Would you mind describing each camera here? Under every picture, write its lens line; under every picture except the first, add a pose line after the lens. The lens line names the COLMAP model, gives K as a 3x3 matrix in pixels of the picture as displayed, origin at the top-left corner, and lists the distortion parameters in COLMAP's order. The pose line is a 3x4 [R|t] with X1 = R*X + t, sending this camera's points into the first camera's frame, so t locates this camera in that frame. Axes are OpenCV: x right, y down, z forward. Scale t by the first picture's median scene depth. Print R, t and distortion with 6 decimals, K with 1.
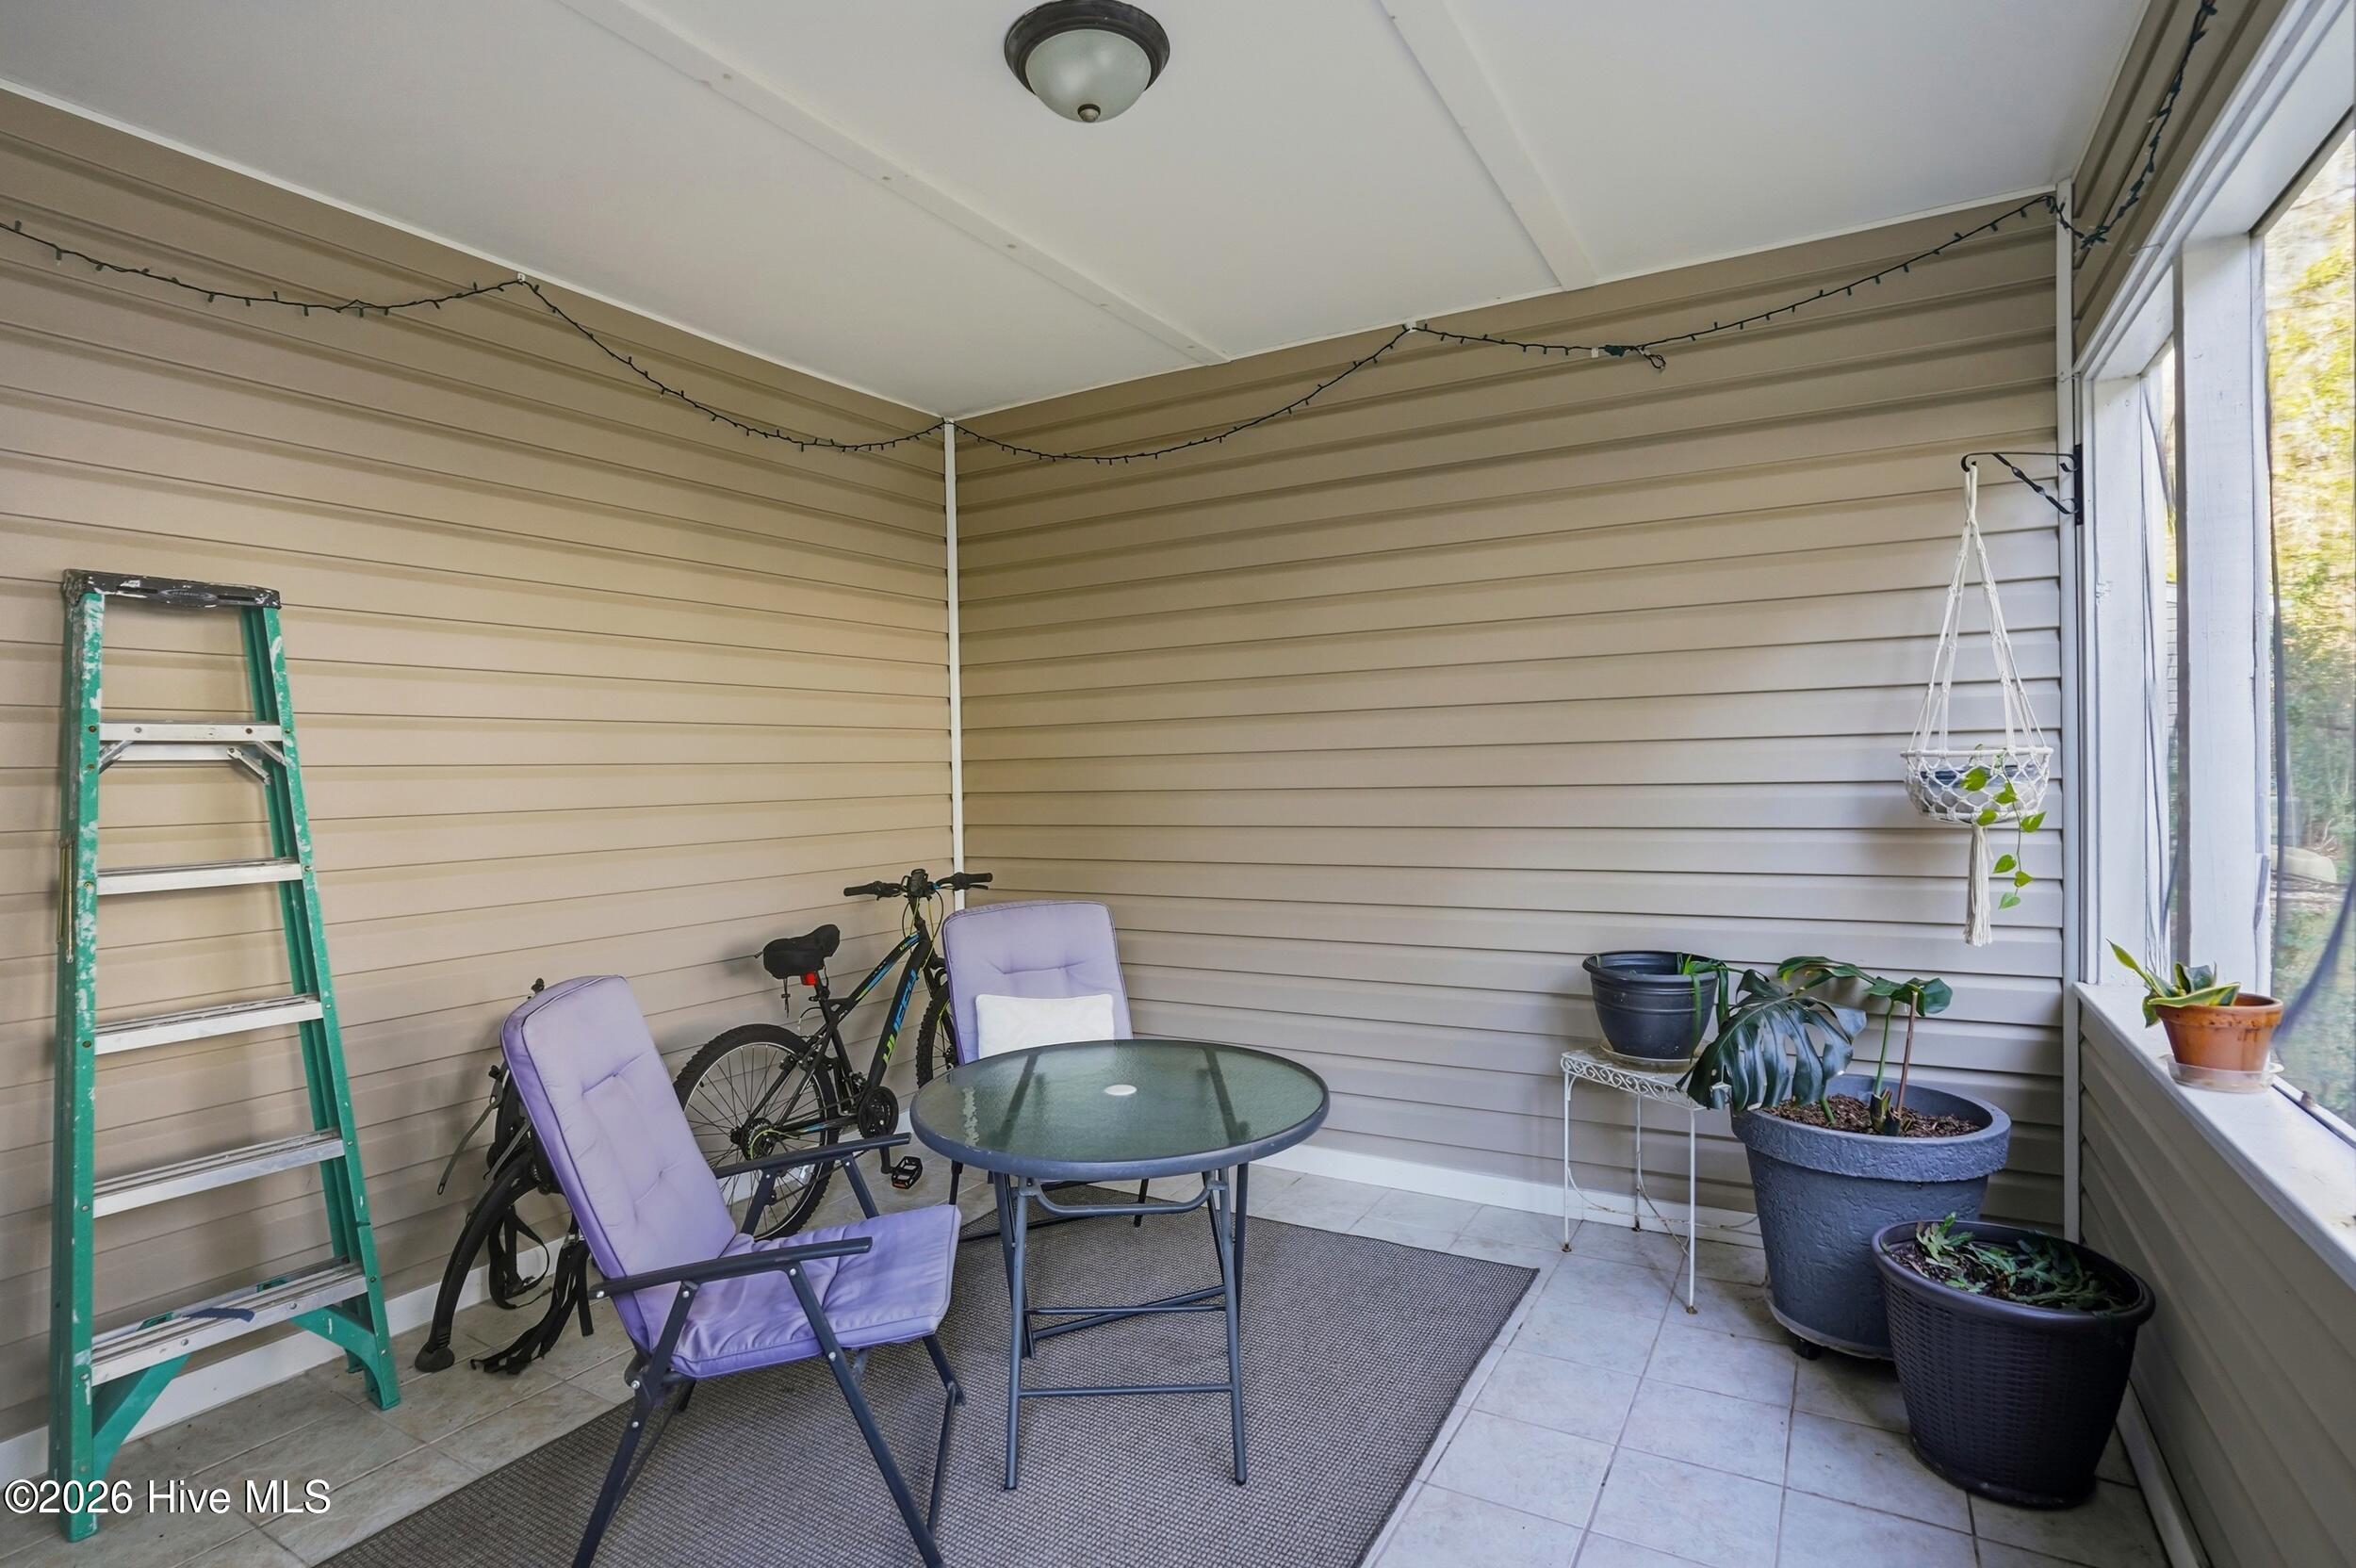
lens RADIAL K [[1180.4, 0, 1164.5], [0, 1180.4, 775.4], [0, 0, 1]] dist [-0.073570, 0.032837]
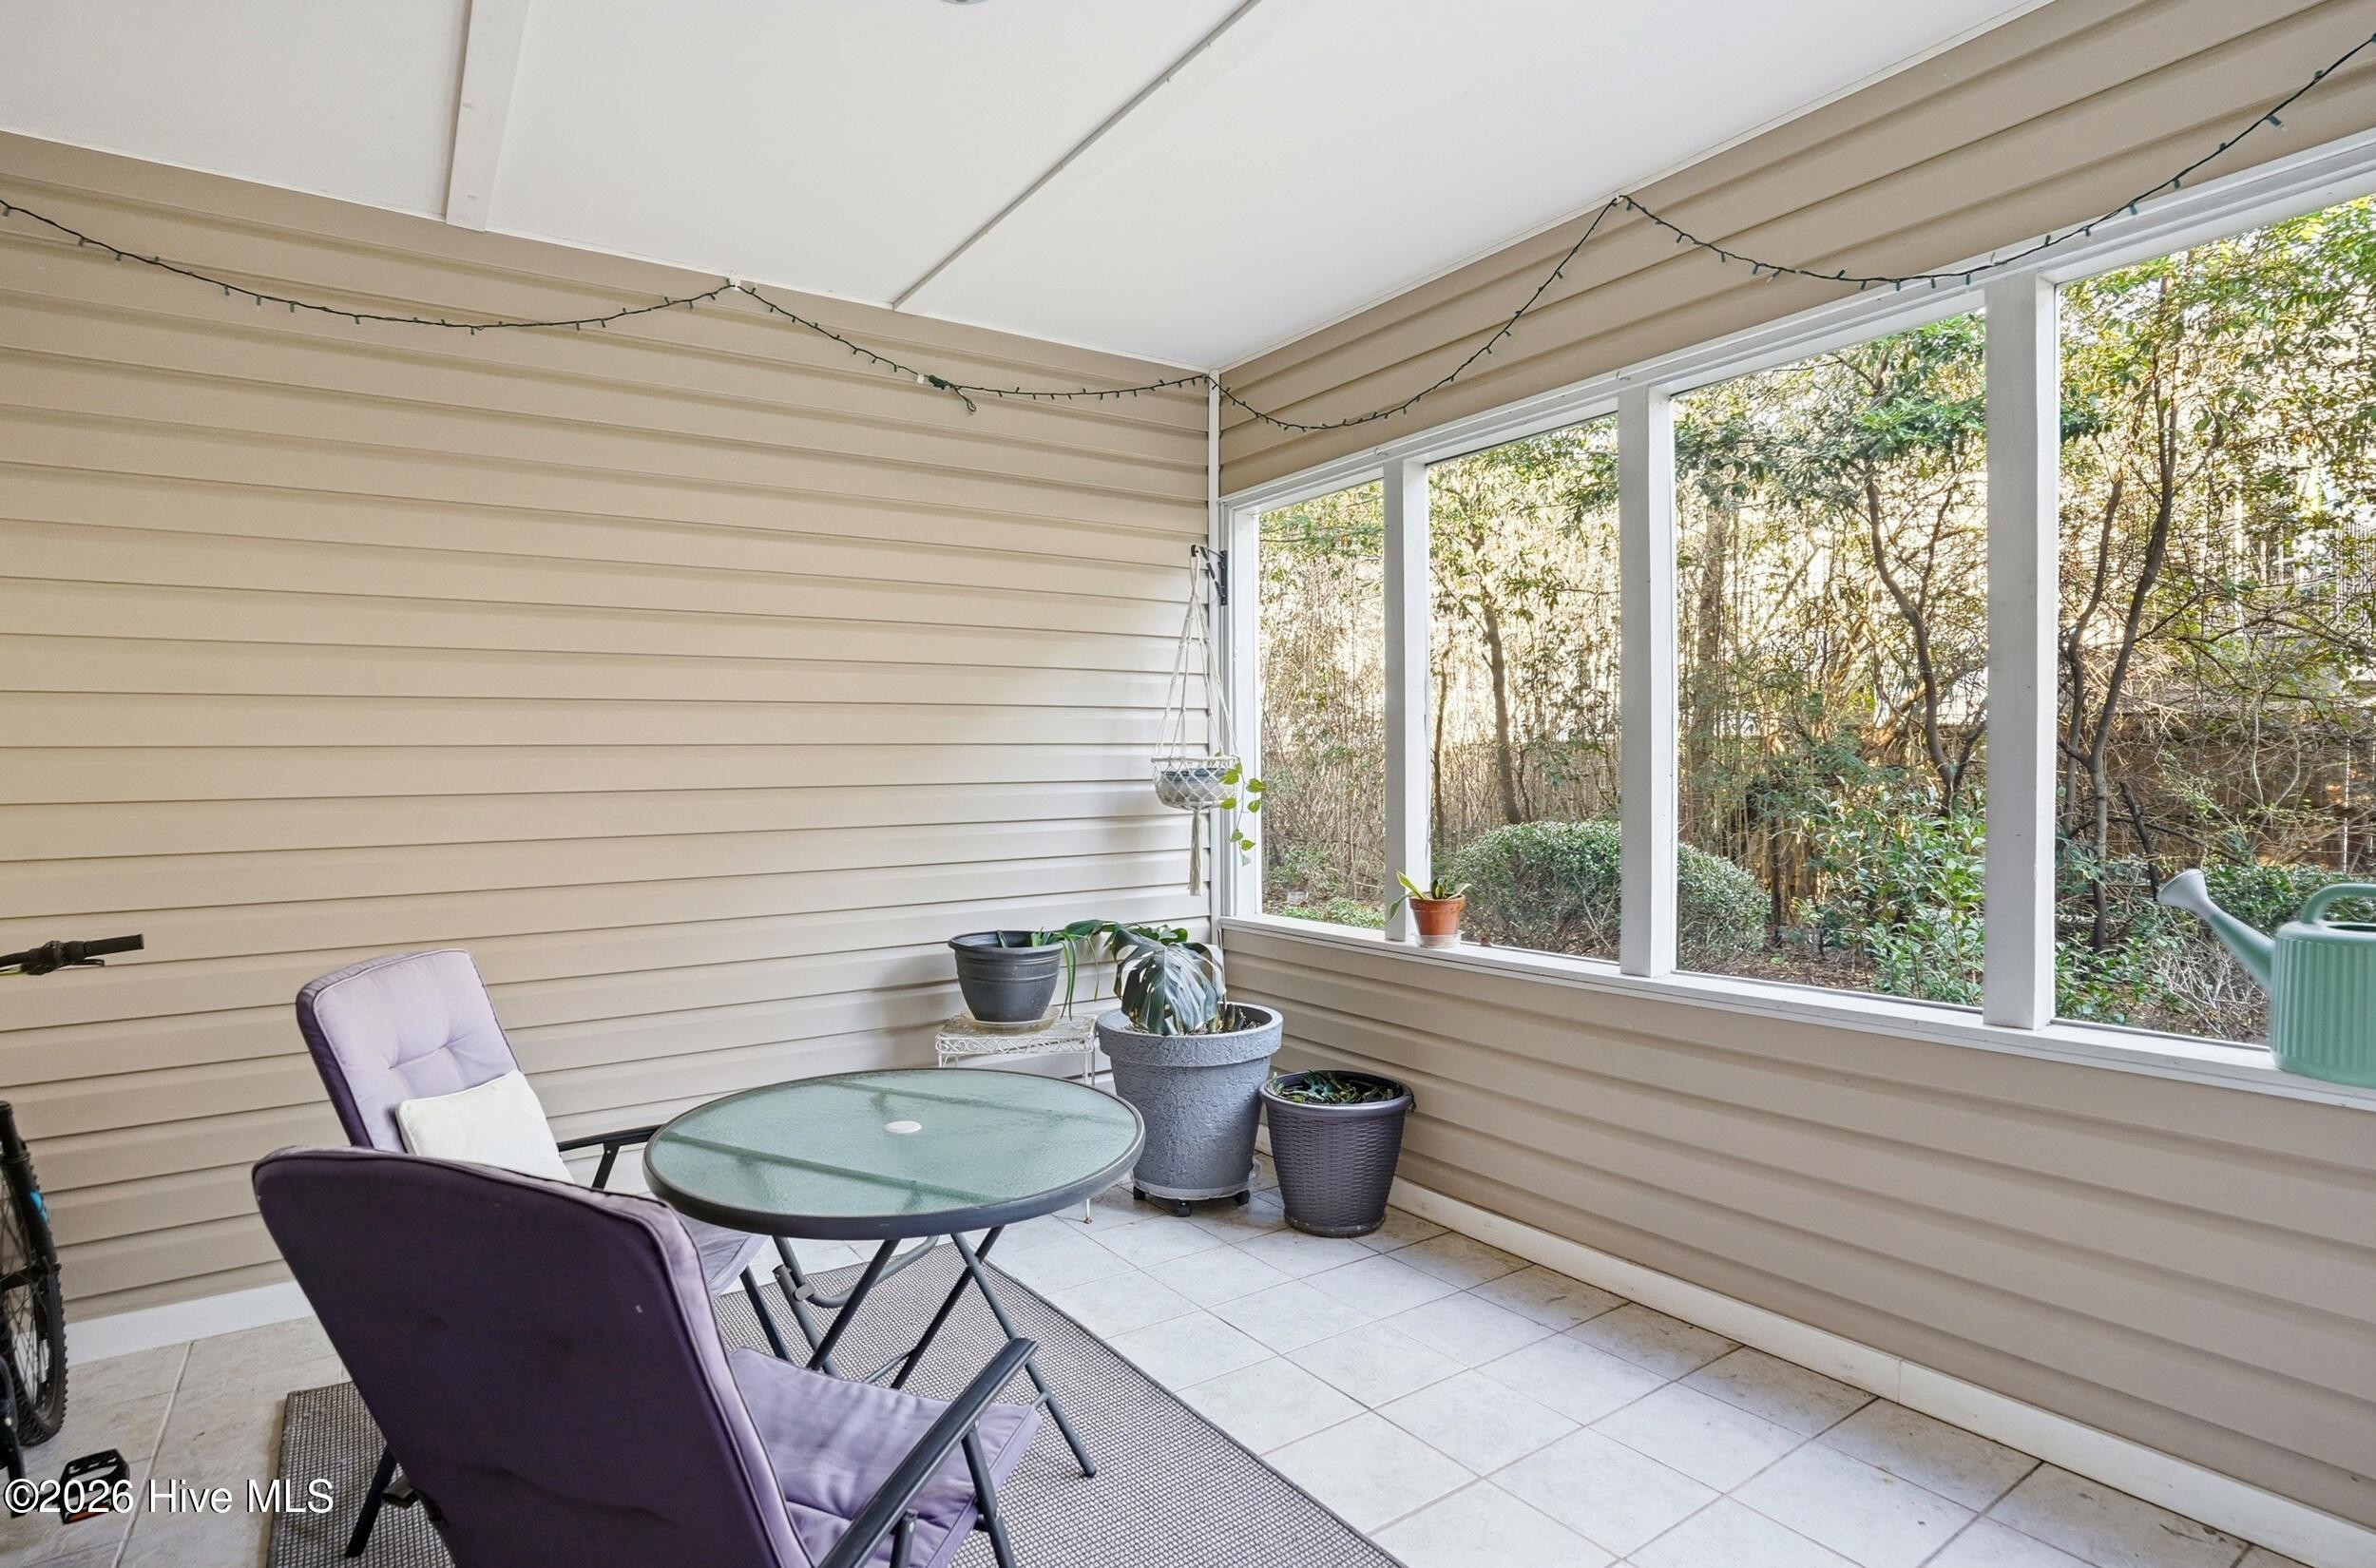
lens RADIAL K [[1261.4, 0, 1188.0], [0, 1261.4, 784.0], [0, 0, 1]] dist [-0.034303, 0.000486]
pose [[0.423845, 0.000976, 0.905734, -0.618211], [0.007464, 0.999962, -0.004570, 0.015929], [-0.905704, 0.008698, 0.423821, 0.316981]]
